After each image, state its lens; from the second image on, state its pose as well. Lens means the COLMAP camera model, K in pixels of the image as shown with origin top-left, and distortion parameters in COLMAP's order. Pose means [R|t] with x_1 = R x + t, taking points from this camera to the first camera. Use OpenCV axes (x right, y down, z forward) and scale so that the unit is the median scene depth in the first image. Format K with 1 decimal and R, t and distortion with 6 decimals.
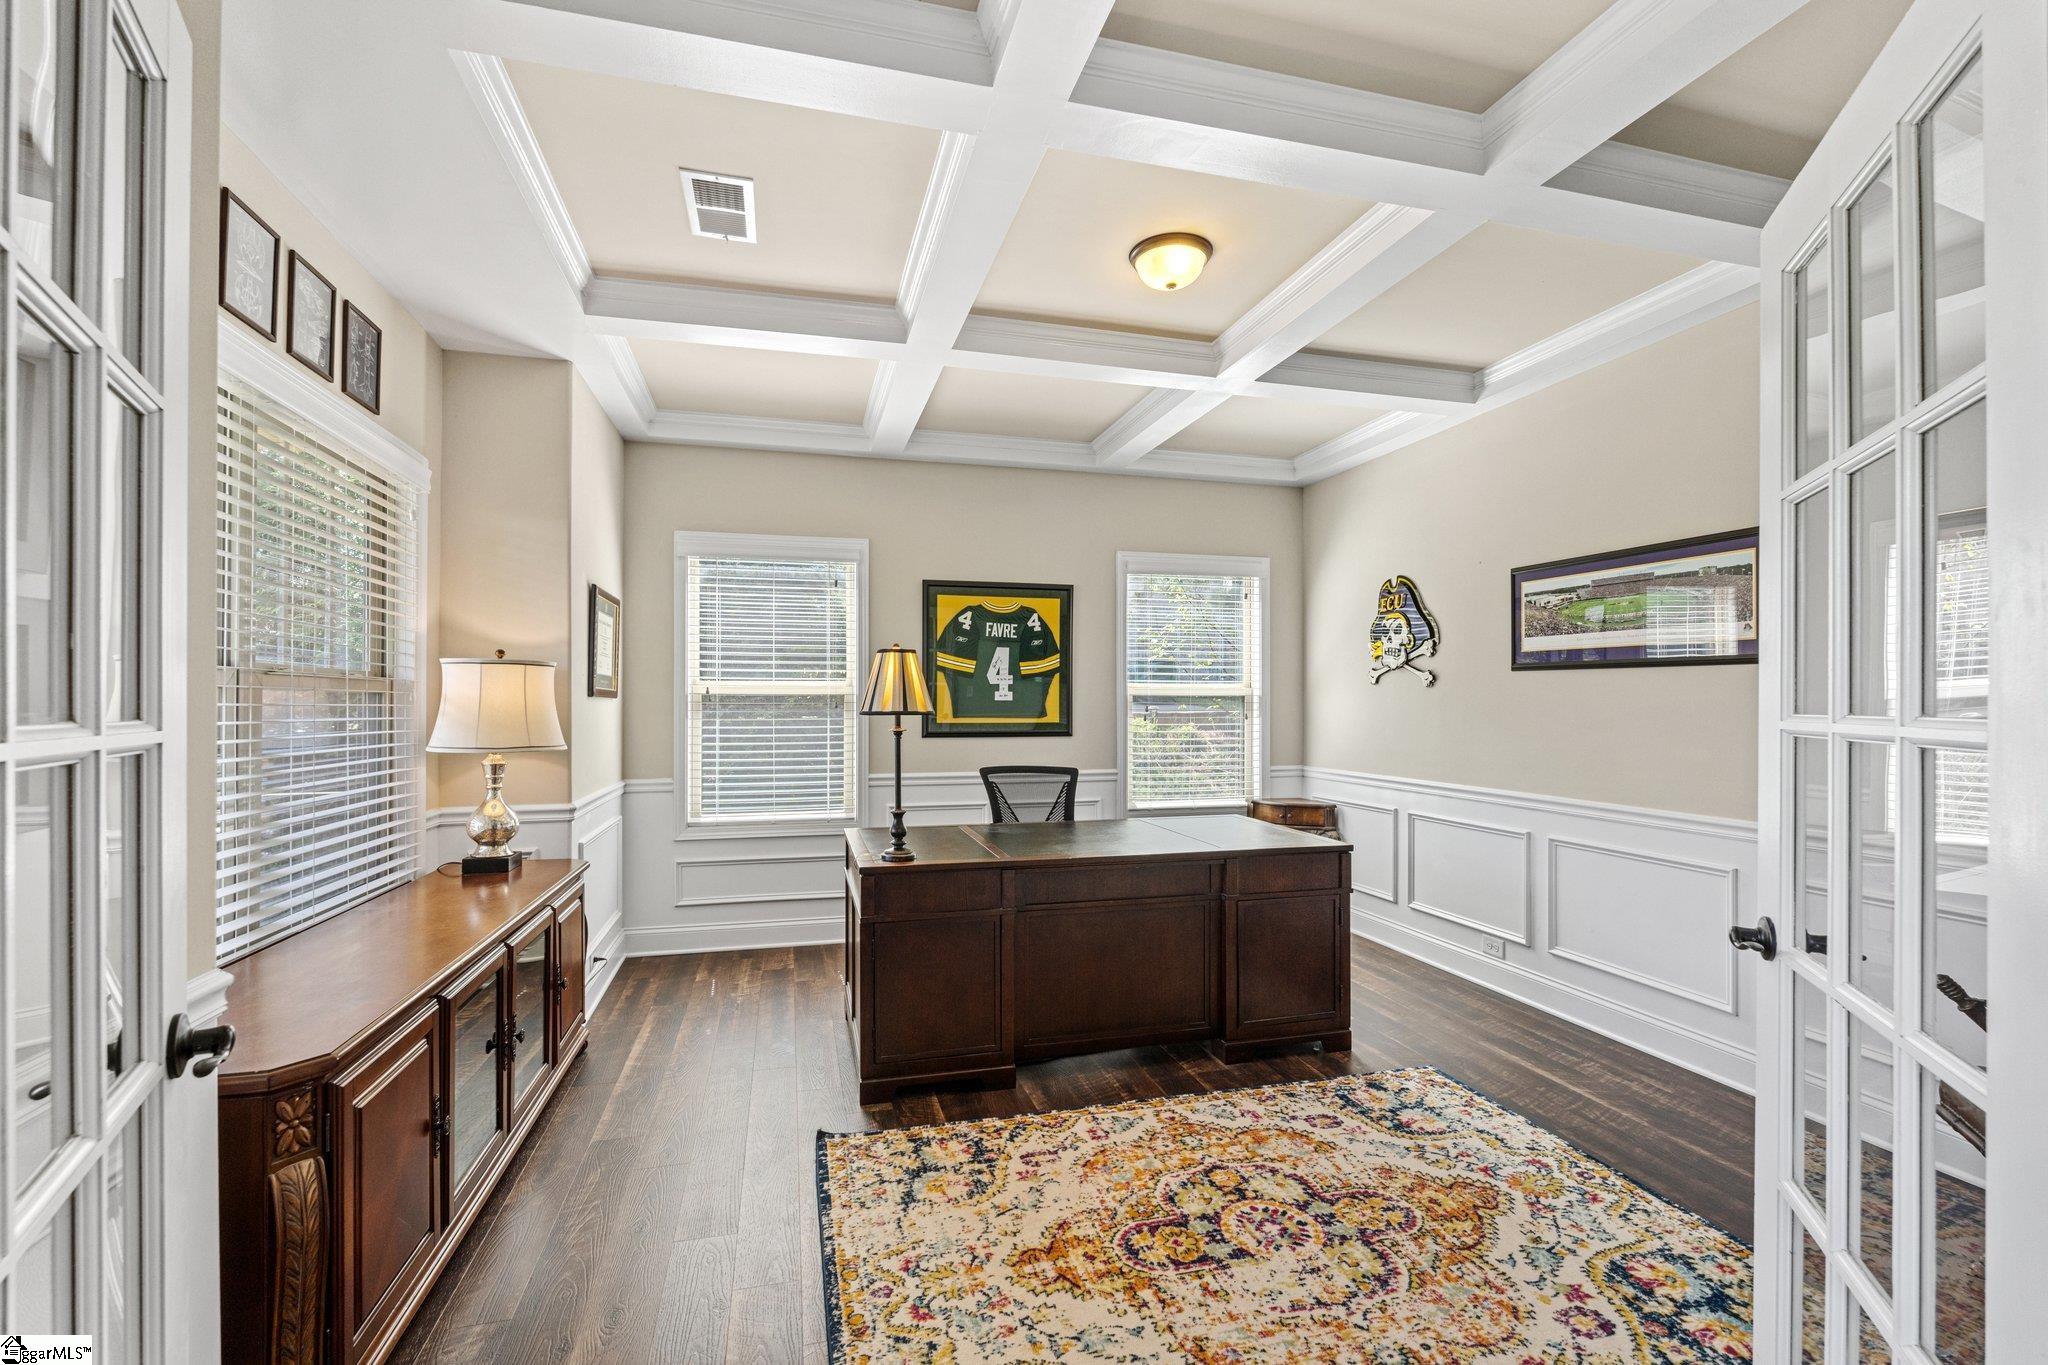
lens RADIAL K [[898.2, 0, 1020.3], [0, 898.2, 697.0], [0, 0, 1]] dist [-0.004479, -0.000298]
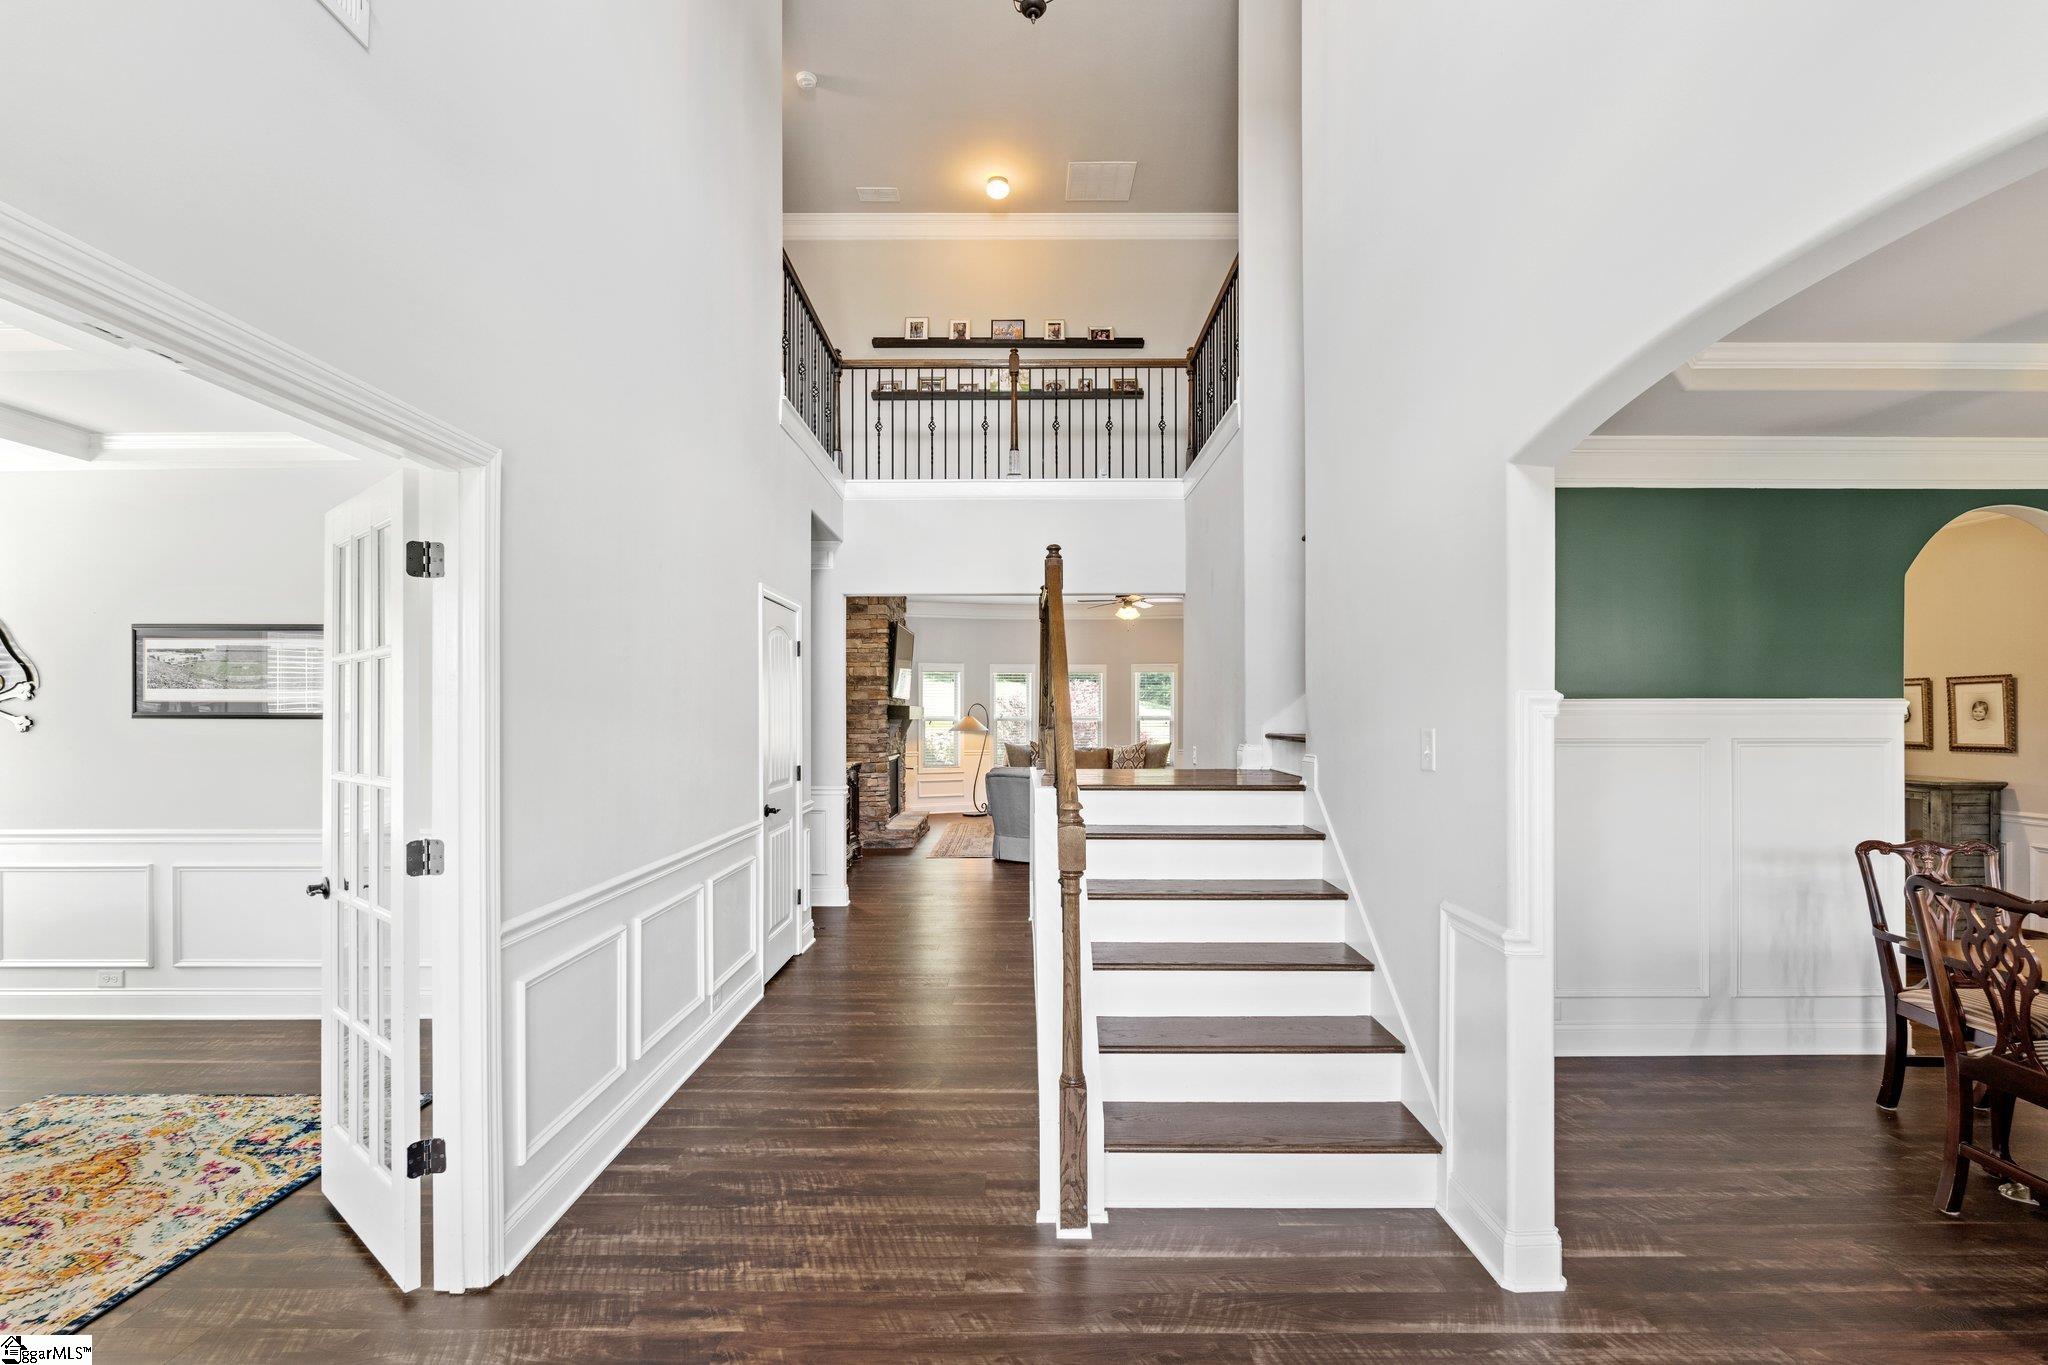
lens RADIAL K [[898.2, 0, 1015.4], [0, 898.2, 711.6], [0, 0, 1]] dist [-0.004479, -0.000298]
pose [[0.263890, 0.001653, 0.964551, -0.378332], [-0.000773, 0.999999, -0.001503, -0.065616], [-0.964552, -0.000350, 0.263891, -0.559336]]
